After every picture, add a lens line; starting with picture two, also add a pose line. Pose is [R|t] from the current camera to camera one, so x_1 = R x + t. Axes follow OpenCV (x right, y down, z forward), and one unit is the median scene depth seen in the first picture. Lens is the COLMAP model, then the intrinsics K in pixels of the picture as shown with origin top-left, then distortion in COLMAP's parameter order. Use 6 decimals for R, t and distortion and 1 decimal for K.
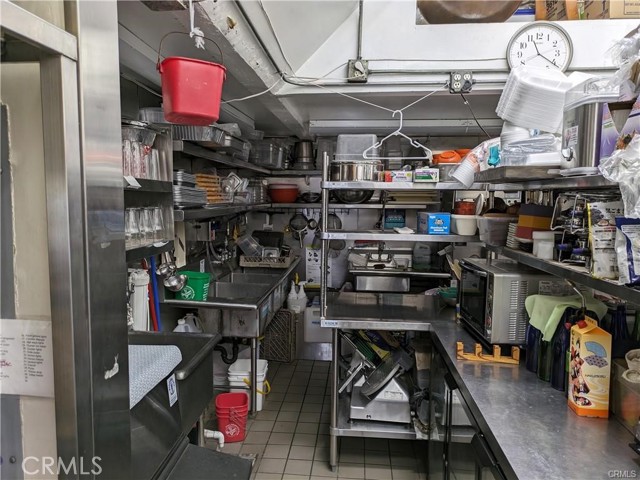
lens RADIAL K [[479.8, 0, 317.8], [0, 479.8, 241.9], [0, 0, 1]] dist [0.024626, -0.014481]
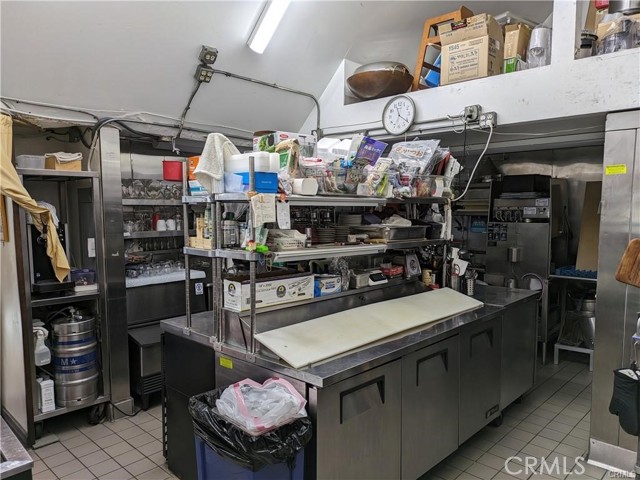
lens RADIAL K [[479.8, 0, 320.5], [0, 479.8, 241.1], [0, 0, 1]] dist [0.024626, -0.014481]
pose [[0.777932, 0.035308, -0.627356, 1.248227], [-0.048718, 0.998804, -0.004198, 0.037753], [0.626457, 0.033829, 0.778722, -0.362314]]
